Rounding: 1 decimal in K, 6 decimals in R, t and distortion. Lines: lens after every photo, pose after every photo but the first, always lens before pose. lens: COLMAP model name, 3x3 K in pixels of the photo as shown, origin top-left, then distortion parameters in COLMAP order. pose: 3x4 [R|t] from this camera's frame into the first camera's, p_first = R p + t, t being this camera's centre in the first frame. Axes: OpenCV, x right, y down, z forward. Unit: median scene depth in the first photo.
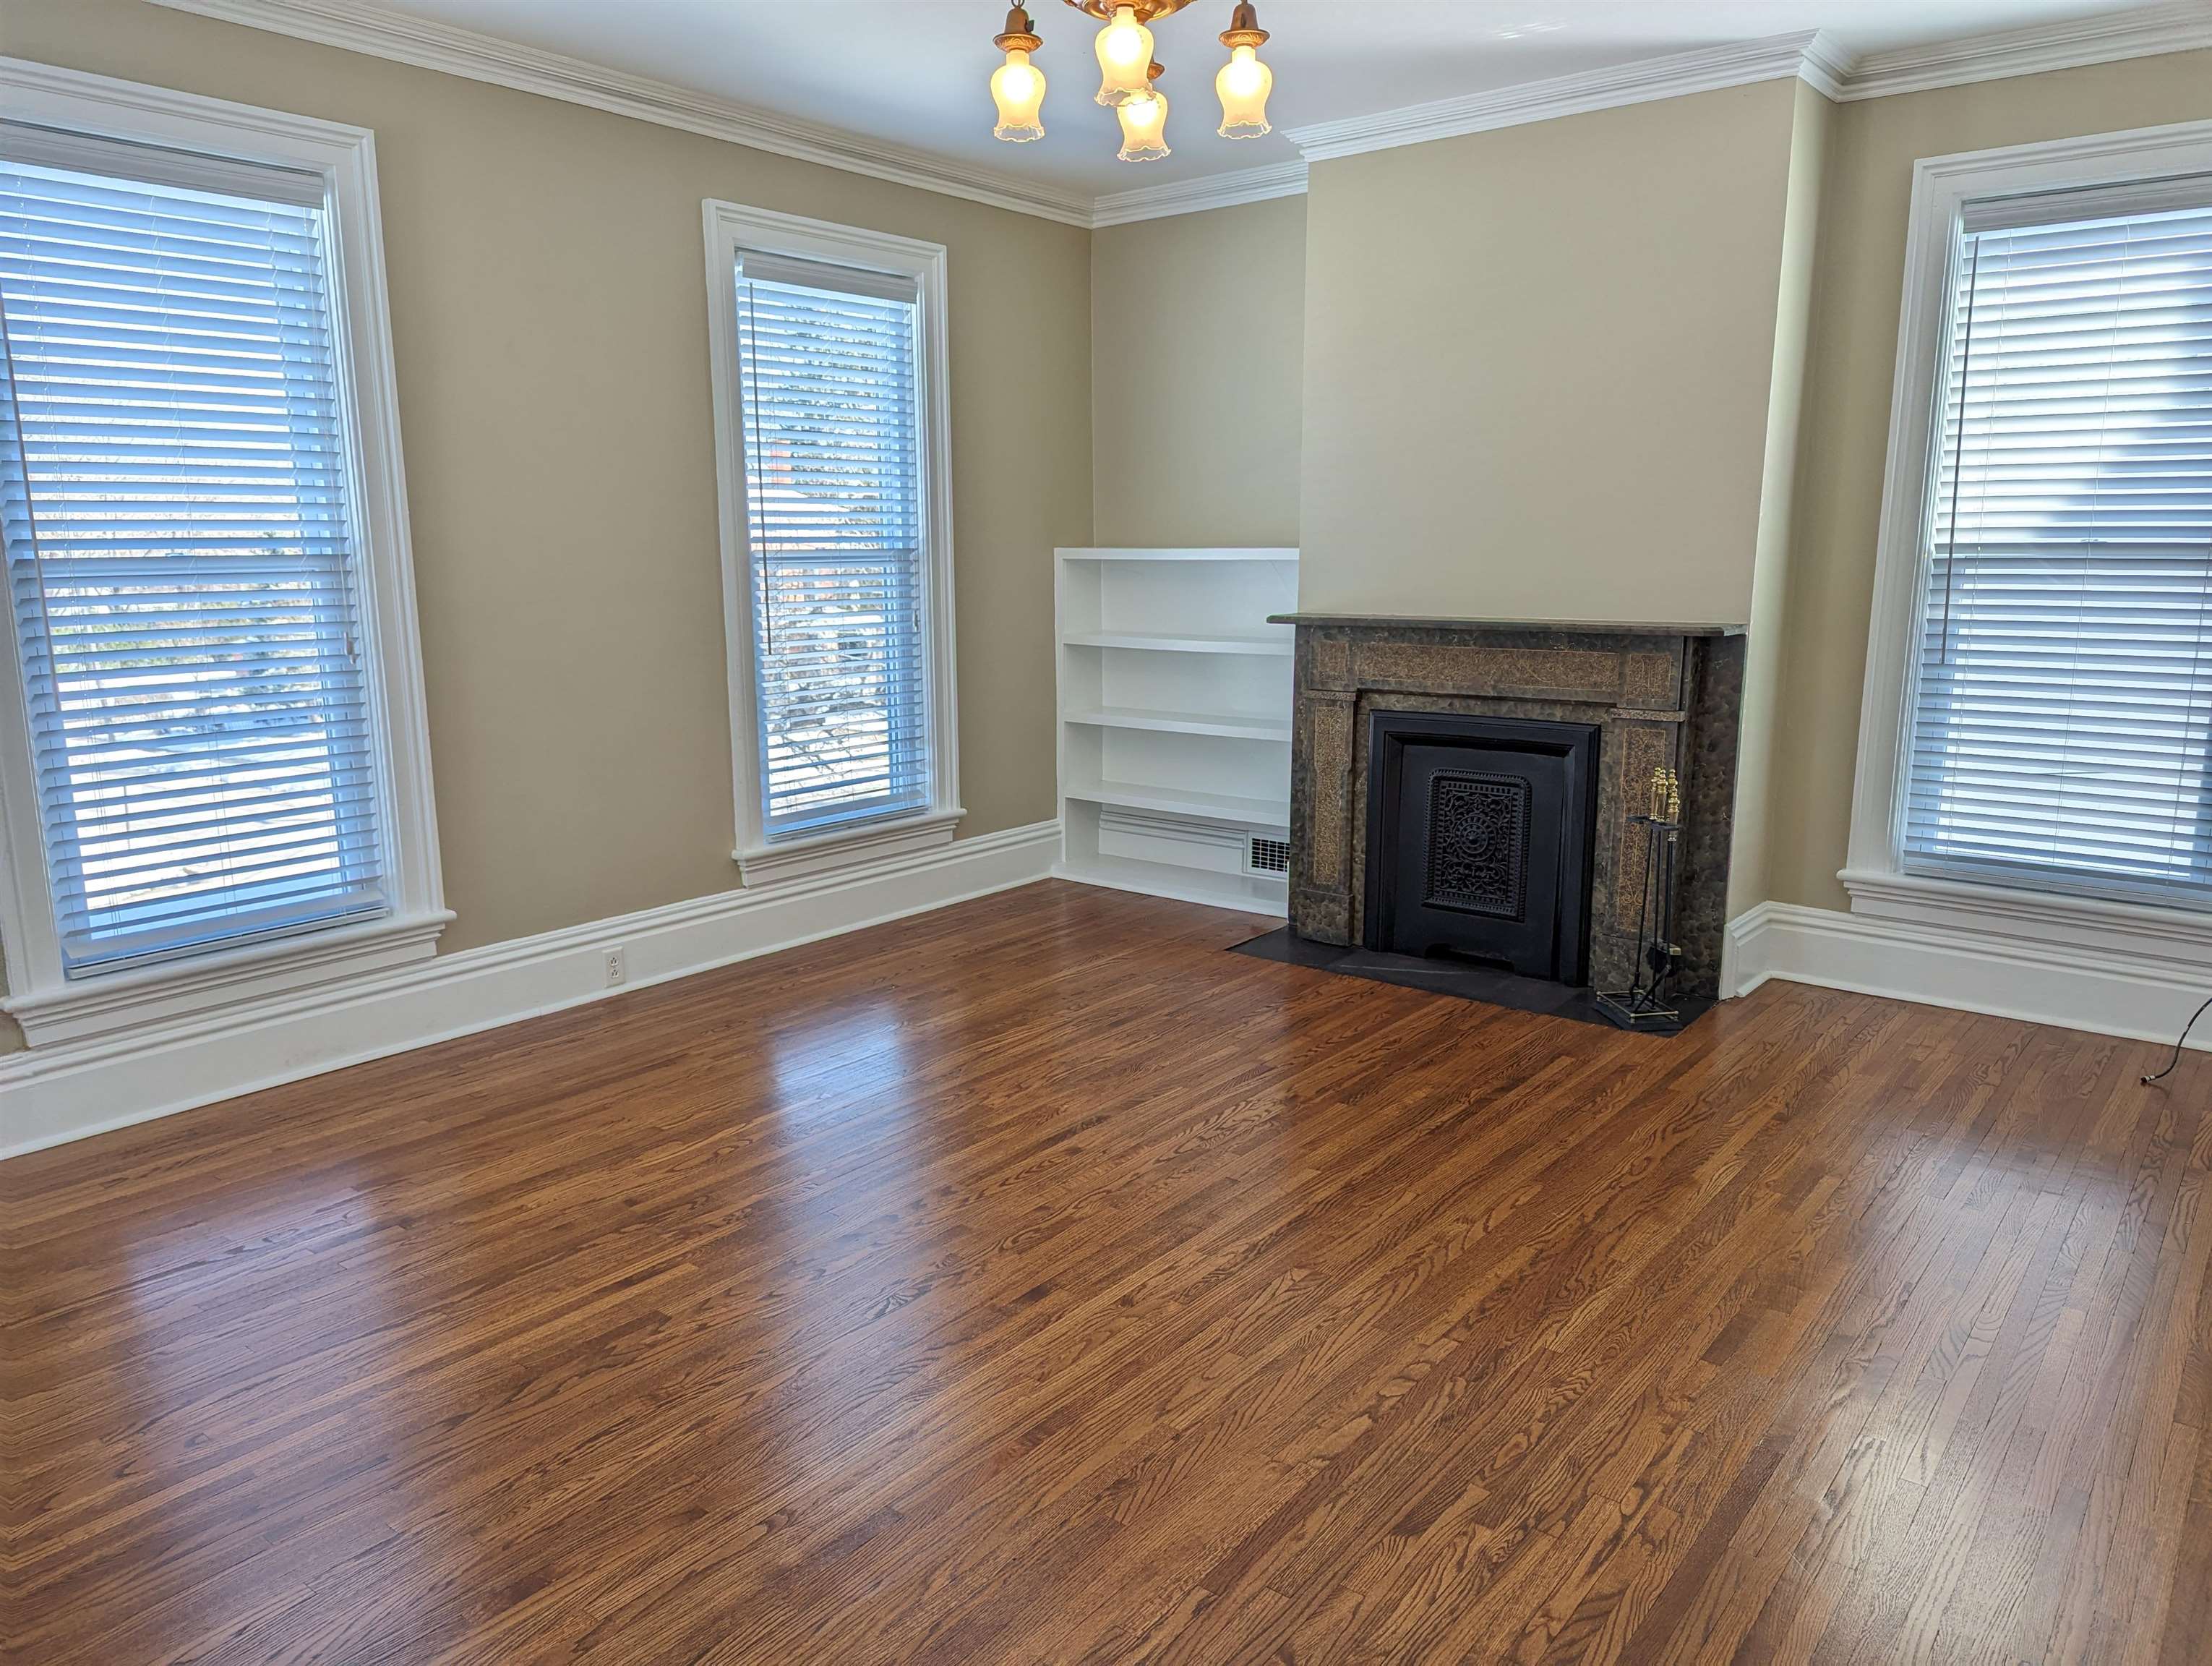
lens RADIAL K [[1531.7, 0, 1106.0], [0, 1531.7, 833.0], [0, 0, 1]] dist [0.038039, -0.002264]
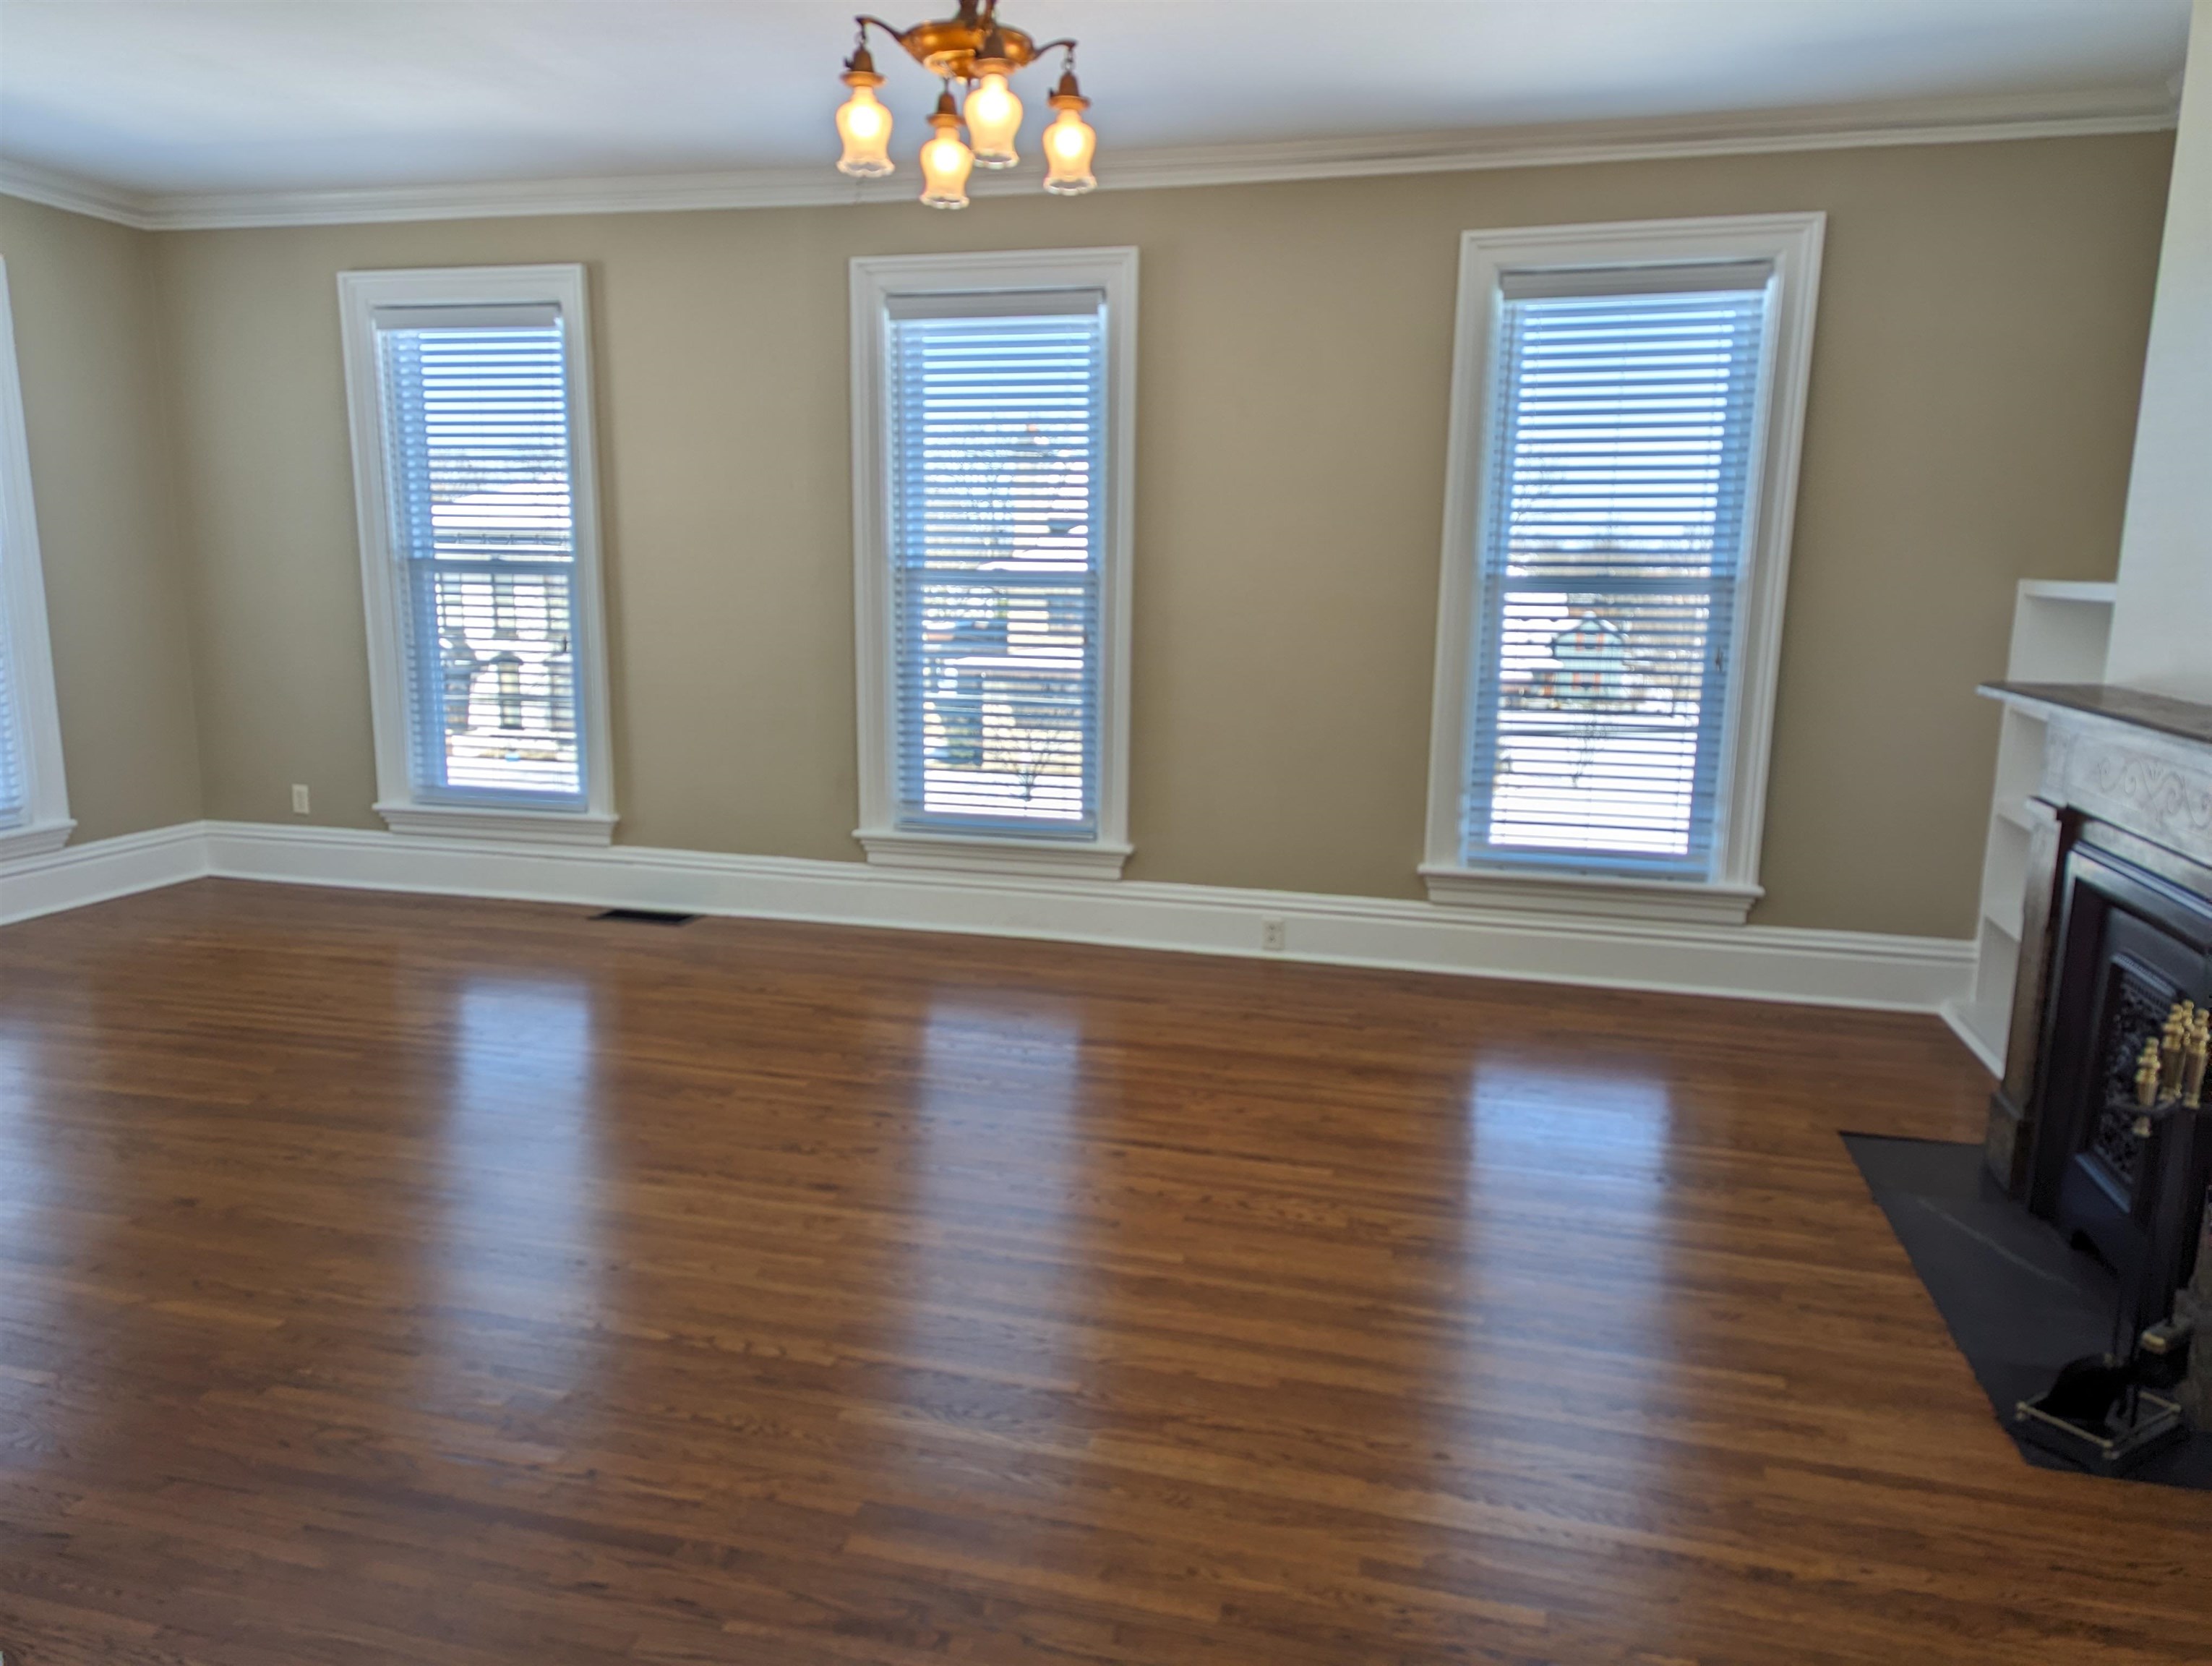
lens RADIAL K [[1558.2, 0, 1106.0], [0, 1558.2, 833.0], [0, 0, 1]] dist [0.071200, -0.047631]
pose [[0.404741, 0.172878, -0.897941, 0.659964], [-0.189691, 0.976479, 0.102496, -0.081659], [0.894540, 0.128847, 0.428014, 0.387787]]
